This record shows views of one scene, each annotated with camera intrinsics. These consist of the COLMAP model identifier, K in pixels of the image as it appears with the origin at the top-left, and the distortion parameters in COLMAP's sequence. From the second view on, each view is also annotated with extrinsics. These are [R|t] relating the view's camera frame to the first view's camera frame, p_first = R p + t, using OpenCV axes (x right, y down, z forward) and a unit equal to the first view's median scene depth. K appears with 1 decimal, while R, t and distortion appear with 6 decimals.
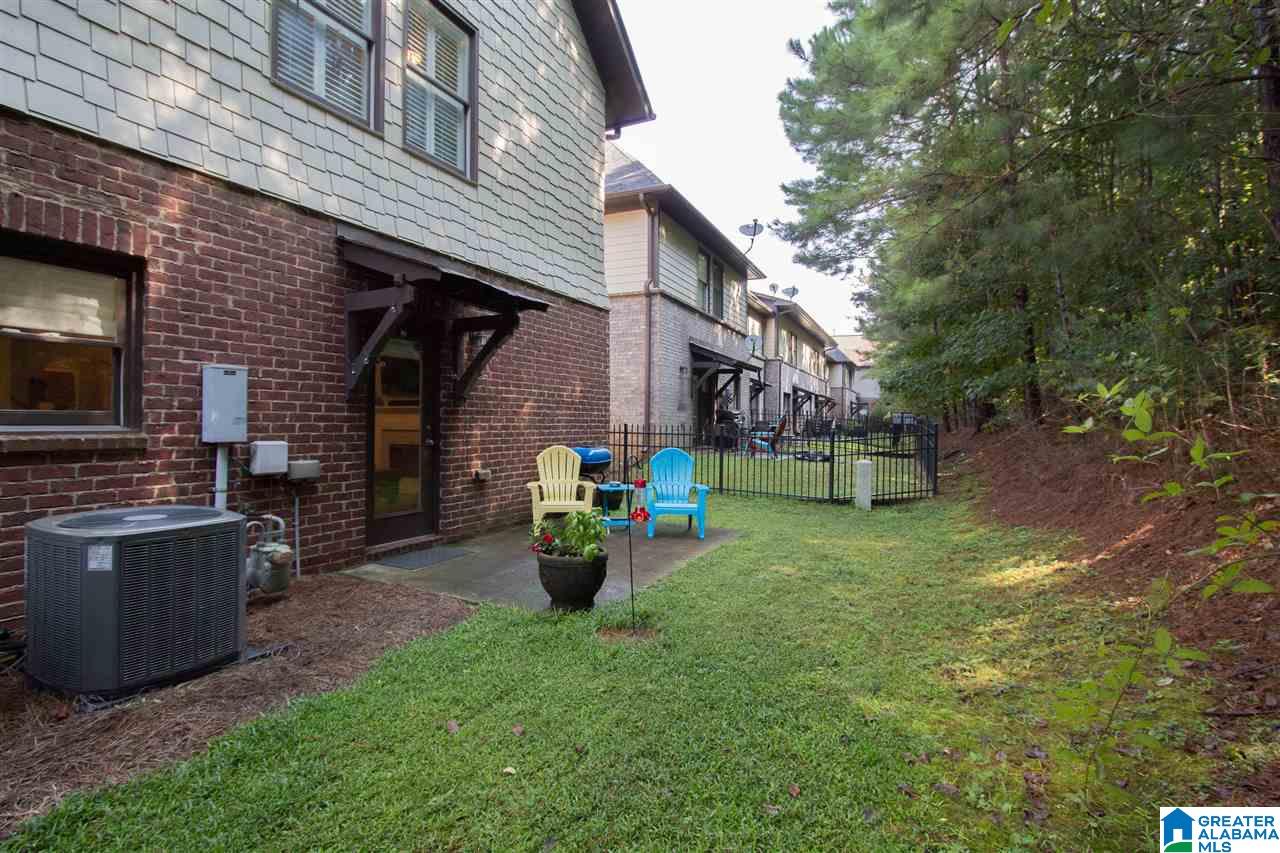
lens RADIAL K [[602.4, 0, 645.3], [0, 602.4, 424.5], [0, 0, 1]] dist [-0.016512, 0.000564]
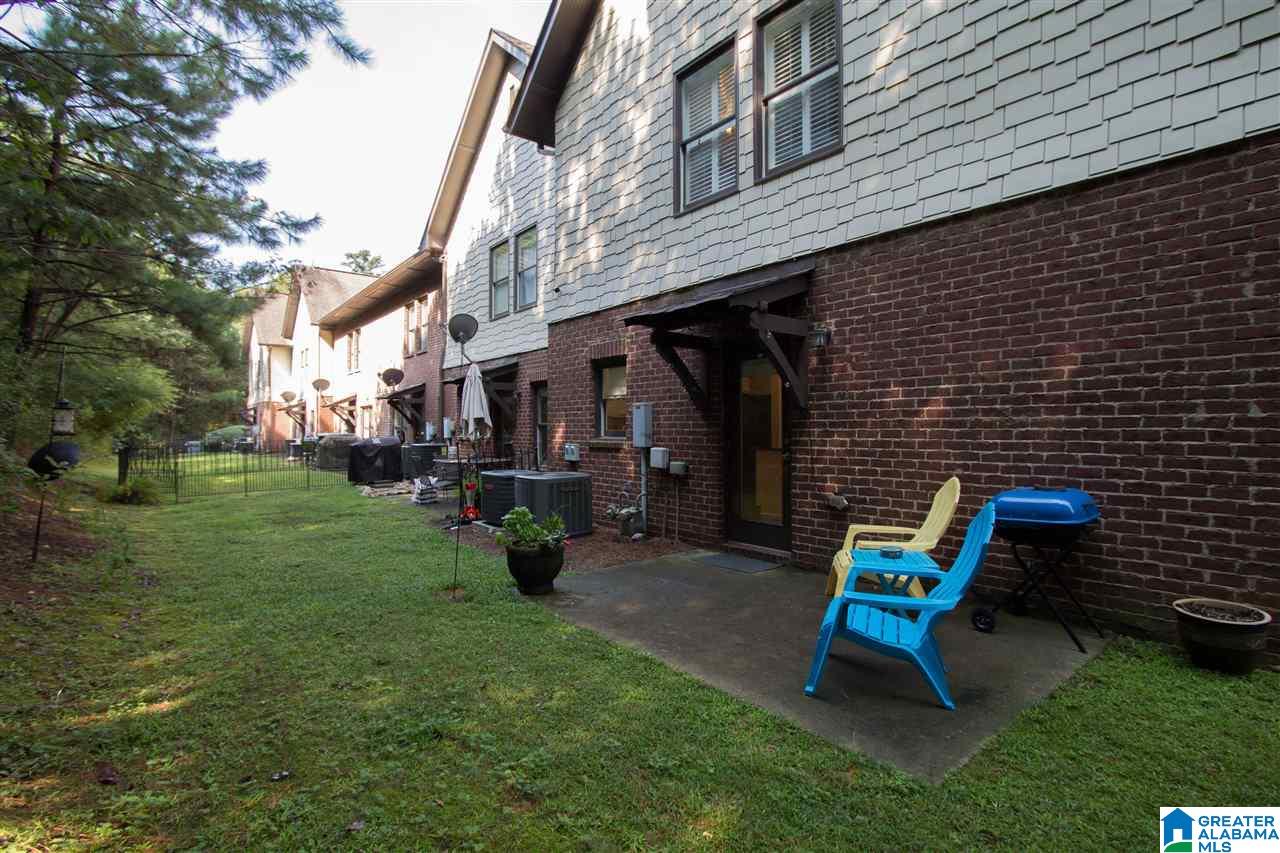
lens RADIAL K [[602.4, 0, 642.2], [0, 602.4, 426.4], [0, 0, 1]] dist [-0.016512, 0.000564]
pose [[-0.417036, -0.012568, -0.908803, 0.568190], [-0.005084, 0.999921, -0.011495, -0.006728], [0.908876, -0.000173, -0.417067, 1.082705]]
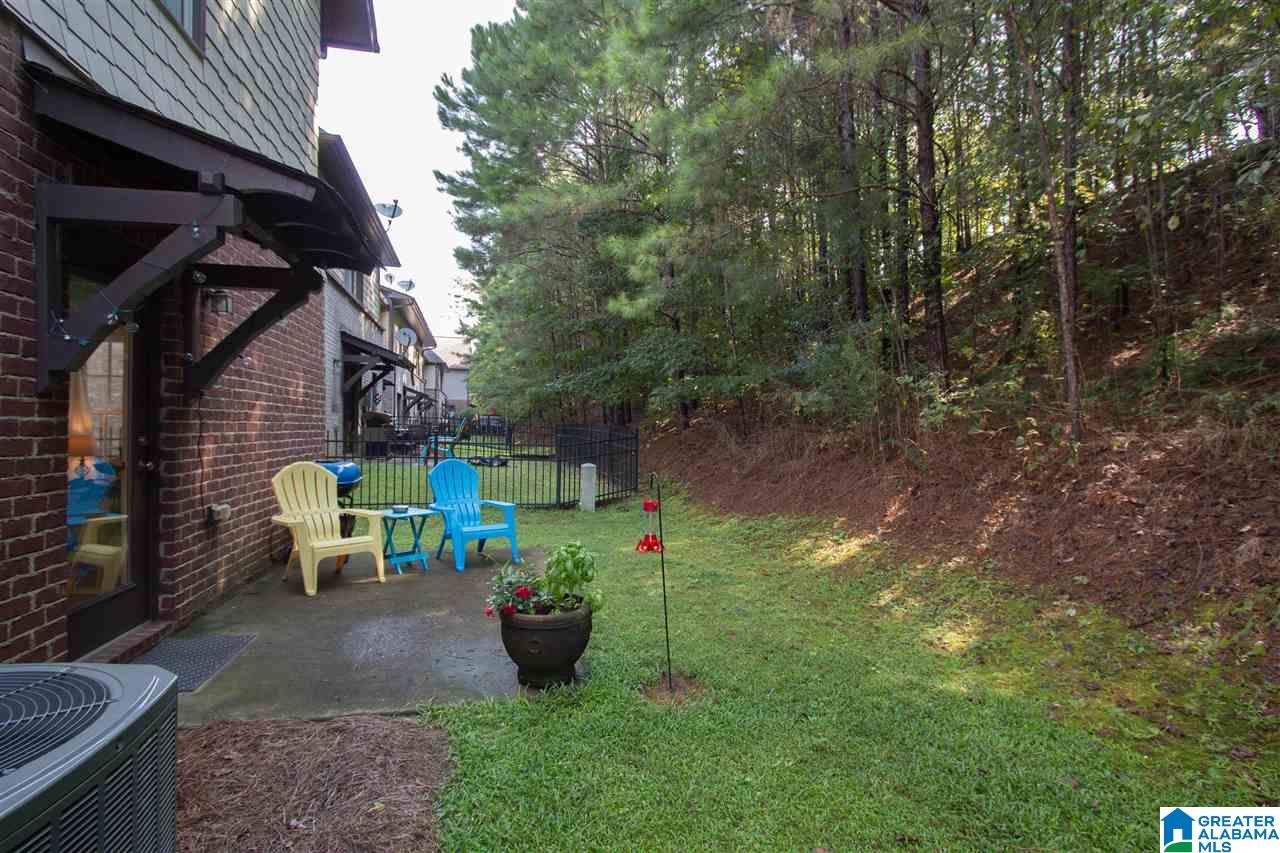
lens RADIAL K [[602.4, 0, 643.5], [0, 602.4, 425.0], [0, 0, 1]] dist [-0.016512, 0.000564]
pose [[0.765234, -0.002332, 0.643748, -0.326578], [0.003422, 0.999994, -0.000445, -0.007842], [-0.643743, 0.002544, 0.765238, 0.220334]]
